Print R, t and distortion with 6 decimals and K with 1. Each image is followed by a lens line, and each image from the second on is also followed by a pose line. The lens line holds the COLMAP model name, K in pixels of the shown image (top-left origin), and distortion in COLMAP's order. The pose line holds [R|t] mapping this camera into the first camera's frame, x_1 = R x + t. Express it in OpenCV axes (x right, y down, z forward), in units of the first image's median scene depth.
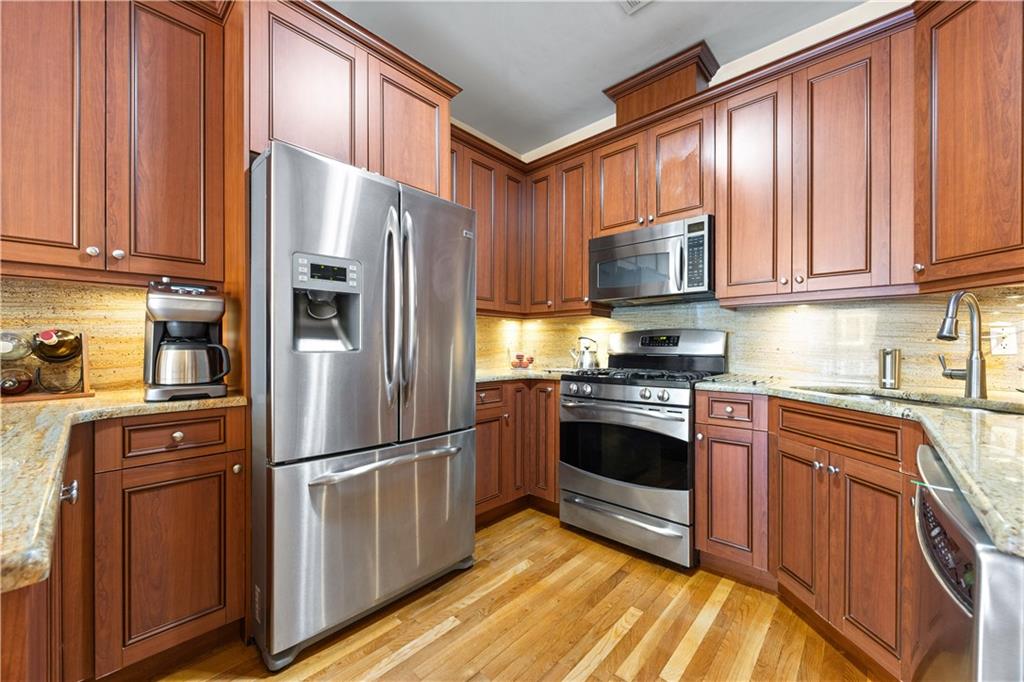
lens RADIAL K [[388.7, 0, 509.2], [0, 388.7, 347.9], [0, 0, 1]] dist [-0.000597, -0.000100]
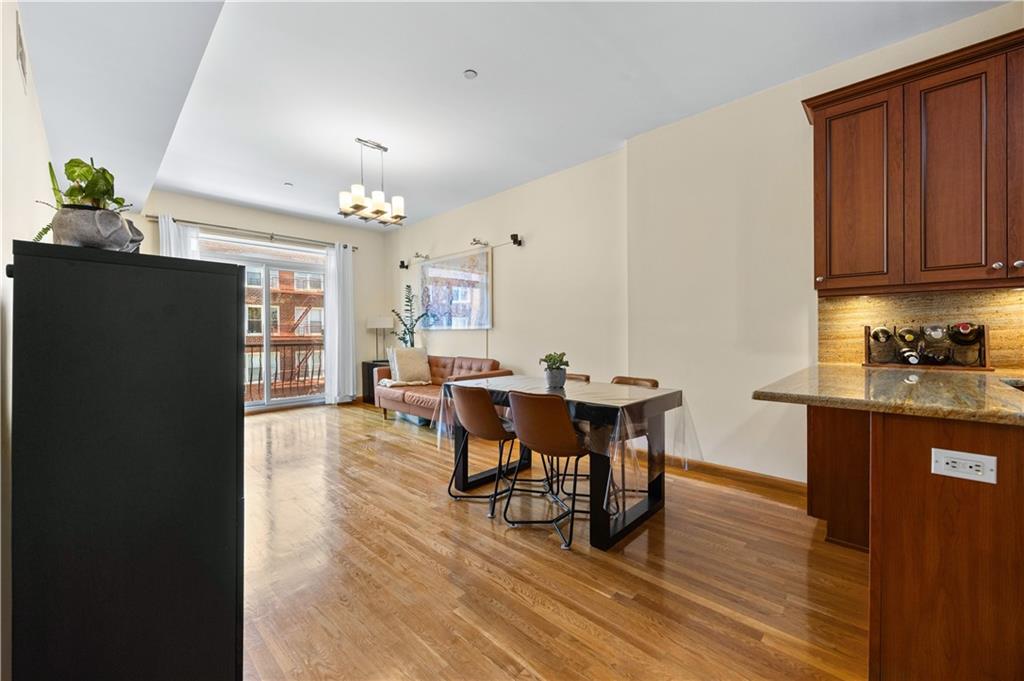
lens RADIAL K [[401.8, 0, 507.4], [0, 401.8, 336.6], [0, 0, 1]] dist [-0.000634, -0.000142]
pose [[-0.026976, 0.006118, -0.999617, 0.278540], [0.004181, 0.999973, 0.006007, -0.008125], [0.999627, -0.004018, -0.027001, -0.484189]]
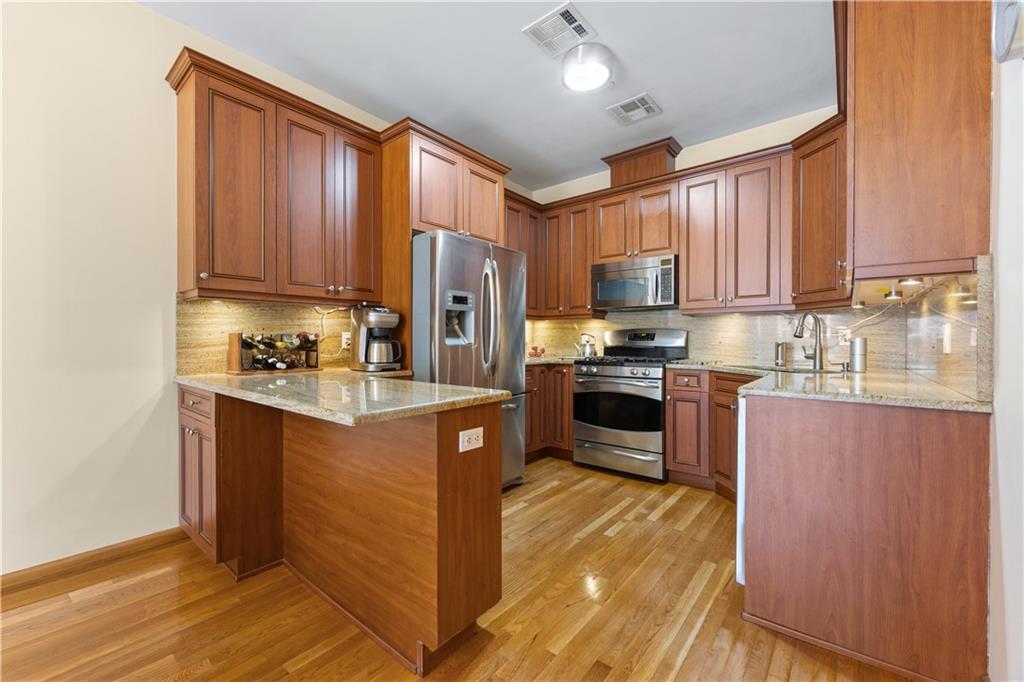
lens RADIAL K [[413.6, 0, 479.8], [0, 413.6, 341.8], [0, 0, 1]] dist [-0.002348, -0.000103]
pose [[0.999805, -0.001157, 0.019720, -0.292176], [0.001104, 0.999996, 0.002720, -0.005384], [-0.019723, -0.002698, 0.999802, -0.627187]]
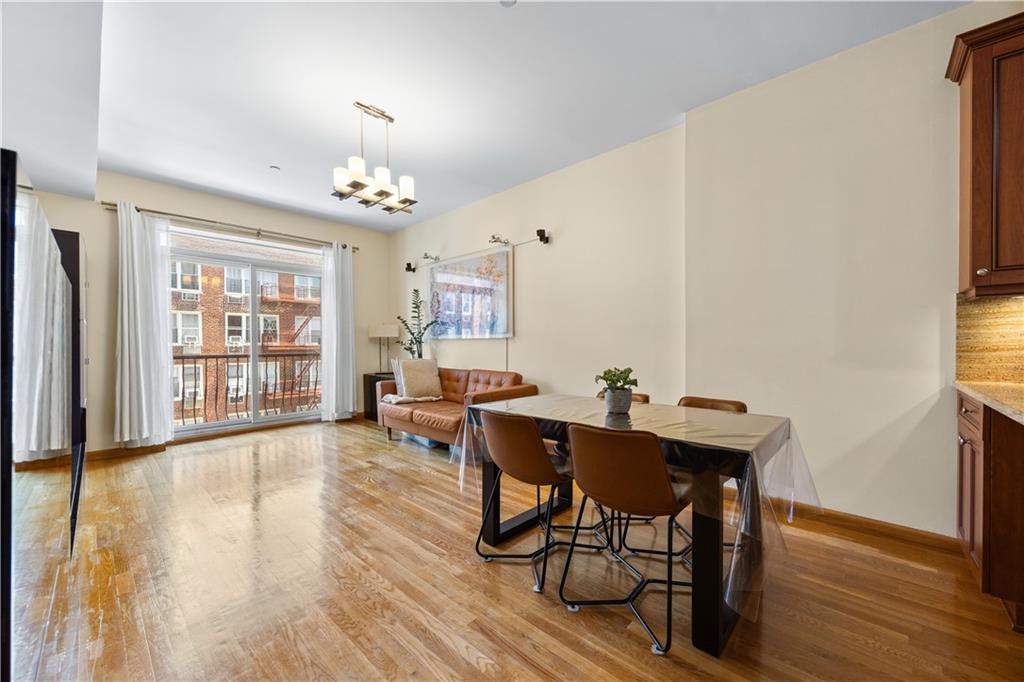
lens RADIAL K [[394.9, 0, 533.1], [0, 394.9, 348.4], [0, 0, 1]] dist [0.000215, 0.000026]
pose [[0.029168, 0.010132, -0.999523, -0.095428], [0.001203, 0.999948, 0.010171, -0.006587], [0.999574, -0.001499, 0.029154, -0.620323]]
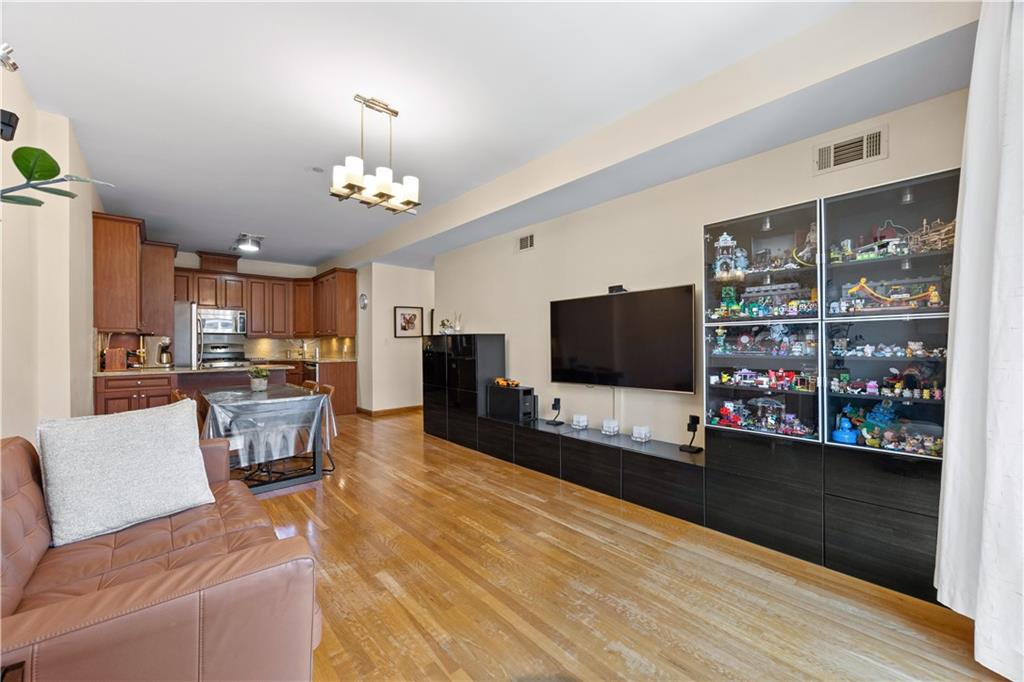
lens RADIAL K [[388.7, 0, 509.2], [0, 388.7, 347.9], [0, 0, 1]] dist [-0.000597, -0.000100]
pose [[0.097922, -0.011631, 0.995126, -2.752586], [0.003490, 0.999930, 0.011344, -0.049989], [-0.995188, 0.002362, 0.097956, -1.687904]]
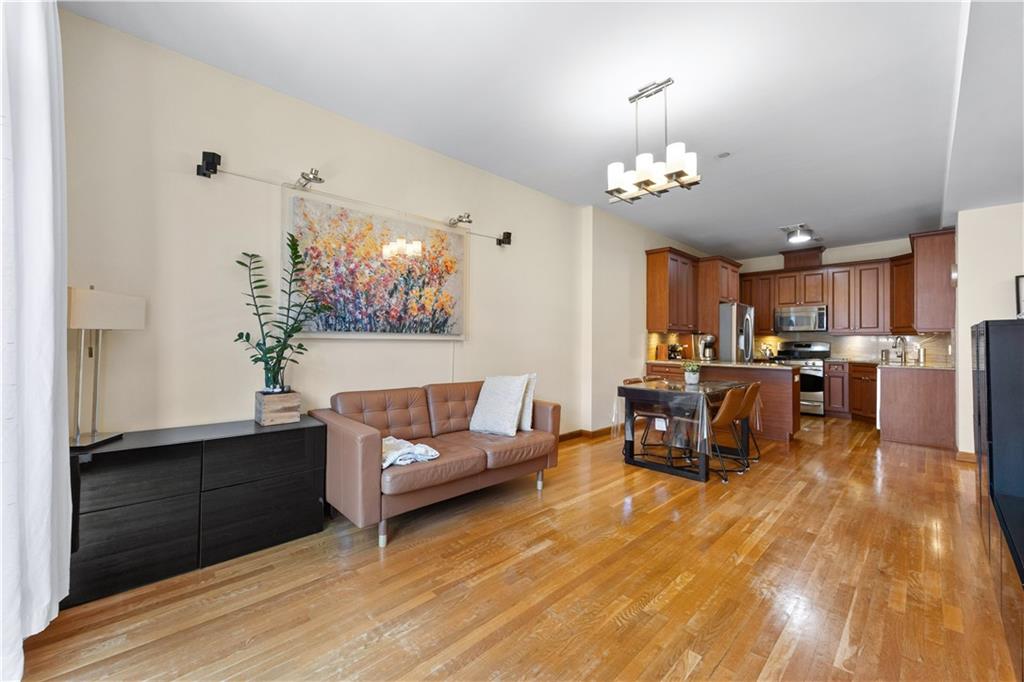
lens RADIAL K [[401.8, 0, 507.4], [0, 401.8, 337.1], [0, 0, 1]] dist [-0.000634, -0.000142]
pose [[0.998090, 0.005827, -0.061497, -1.876853], [-0.006575, 0.999907, -0.011967, -0.038456], [0.061422, 0.012349, 0.998036, -2.416809]]
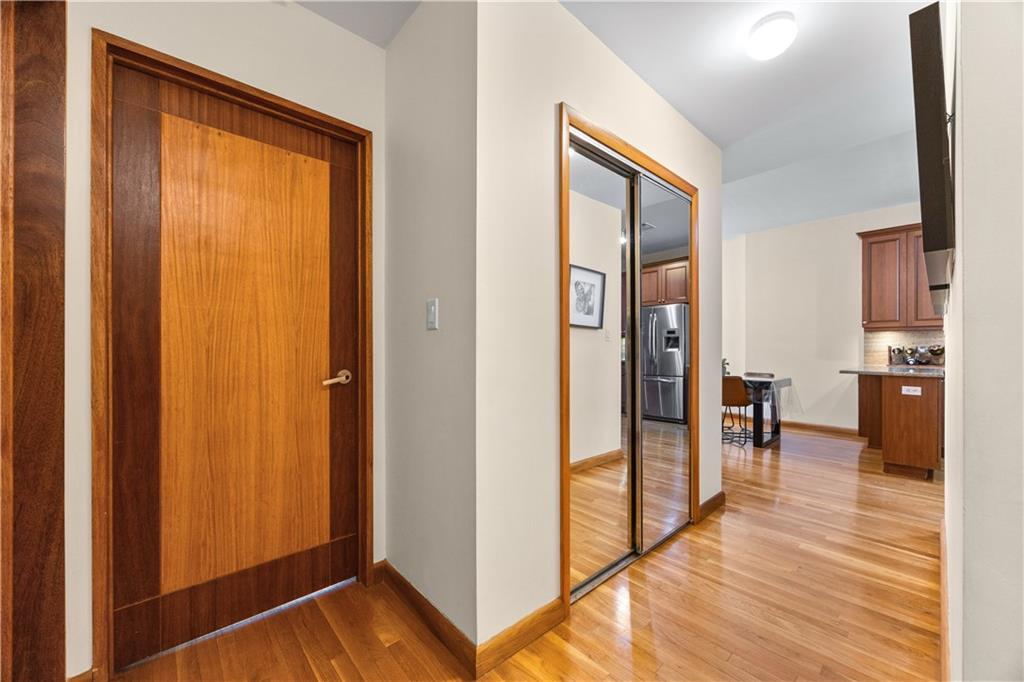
lens RADIAL K [[400.5, 0, 517.3], [0, 400.5, 346.0], [0, 0, 1]] dist [-0.000077, -0.000092]
pose [[-0.079713, -0.003532, -0.996812, 1.642879], [-0.002653, 0.999991, -0.003332, -0.014069], [0.996814, 0.002379, -0.079722, -1.492597]]
